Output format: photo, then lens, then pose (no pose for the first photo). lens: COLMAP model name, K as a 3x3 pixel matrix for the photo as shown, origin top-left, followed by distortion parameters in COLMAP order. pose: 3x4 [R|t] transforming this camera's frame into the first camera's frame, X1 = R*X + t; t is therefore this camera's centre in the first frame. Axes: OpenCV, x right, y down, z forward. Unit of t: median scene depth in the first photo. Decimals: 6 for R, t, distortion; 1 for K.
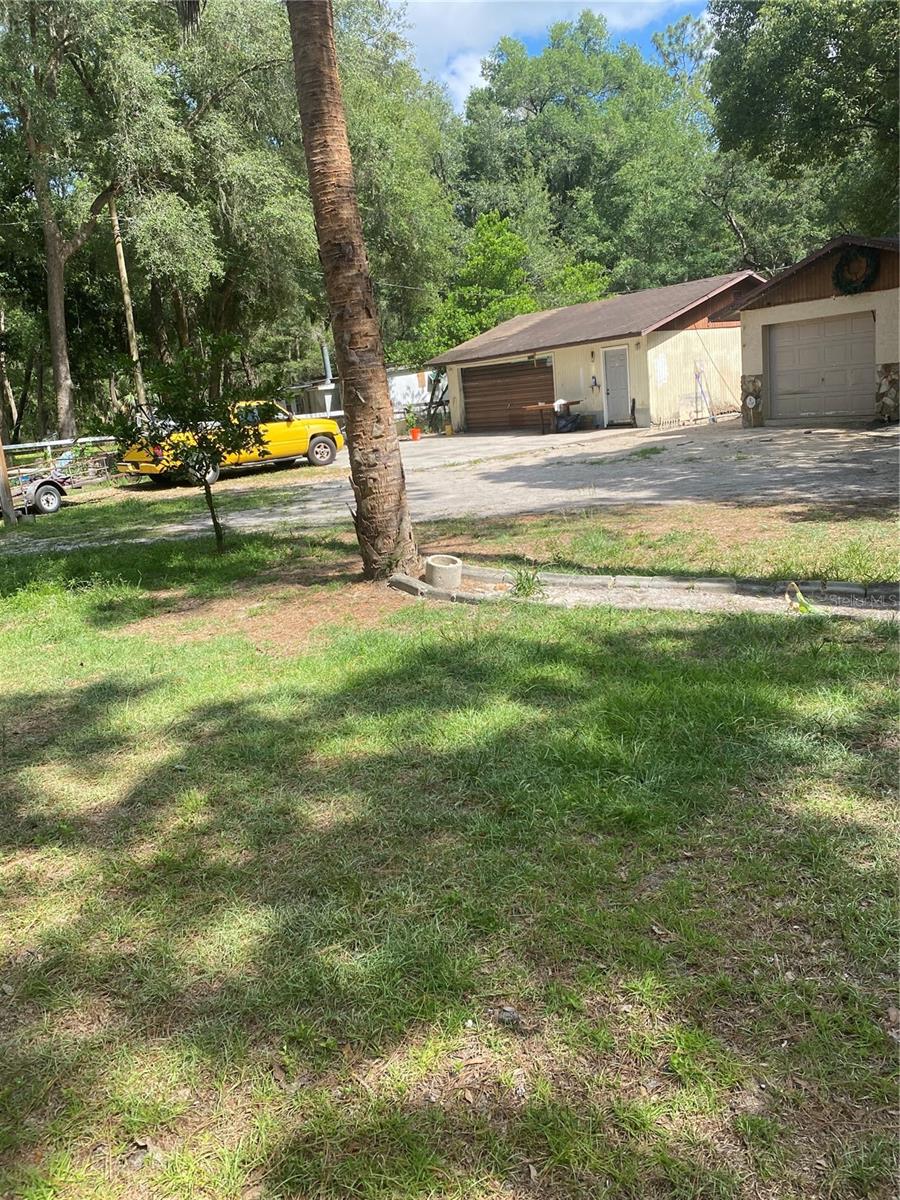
lens RADIAL K [[910.8, 0, 458.0], [0, 910.8, 605.5], [0, 0, 1]] dist [0.018655, -0.030963]
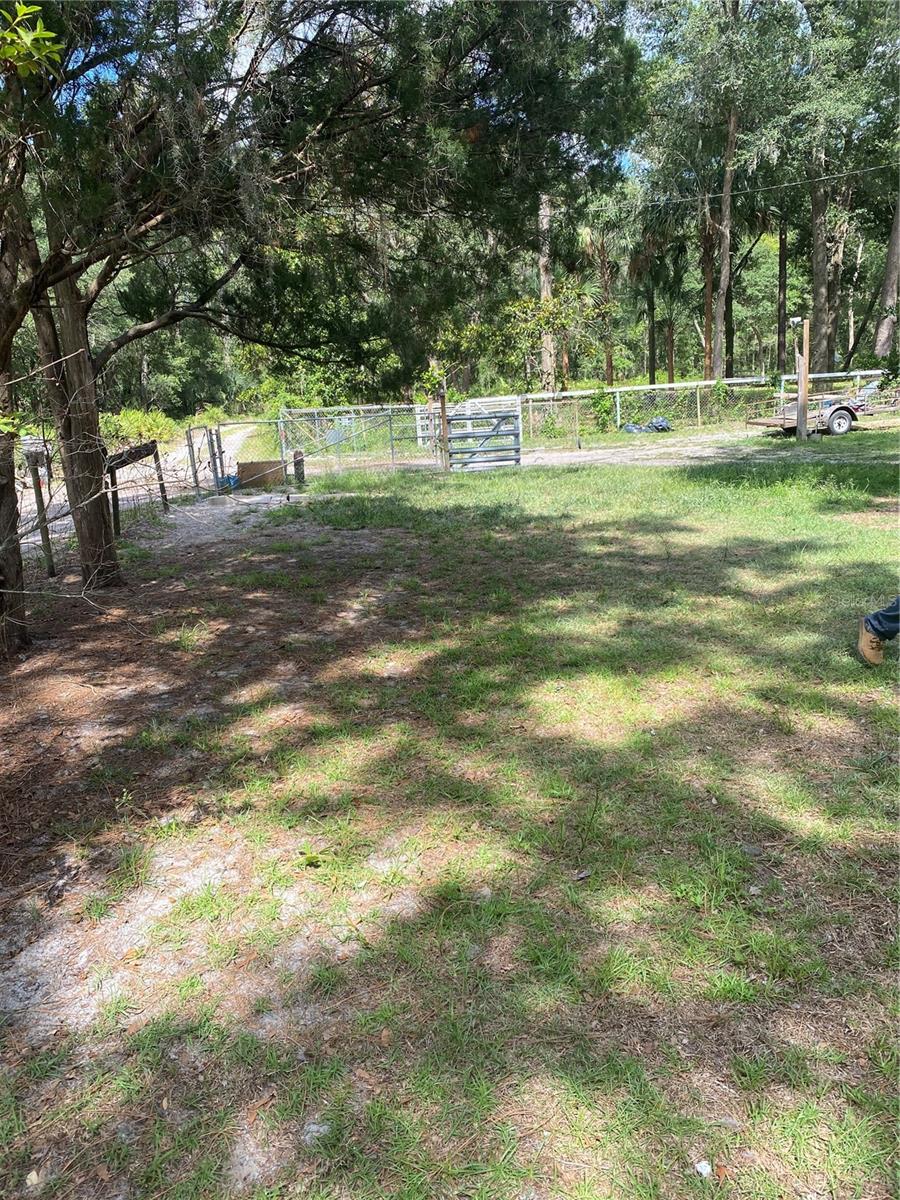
lens RADIAL K [[910.8, 0, 452.1], [0, 910.8, 601.1], [0, 0, 1]] dist [0.018655, -0.030963]
pose [[0.661389, 0.213441, -0.719032, 0.116740], [-0.162484, 0.976663, 0.140460, 0.023479], [0.732232, 0.023933, 0.680635, -0.151888]]
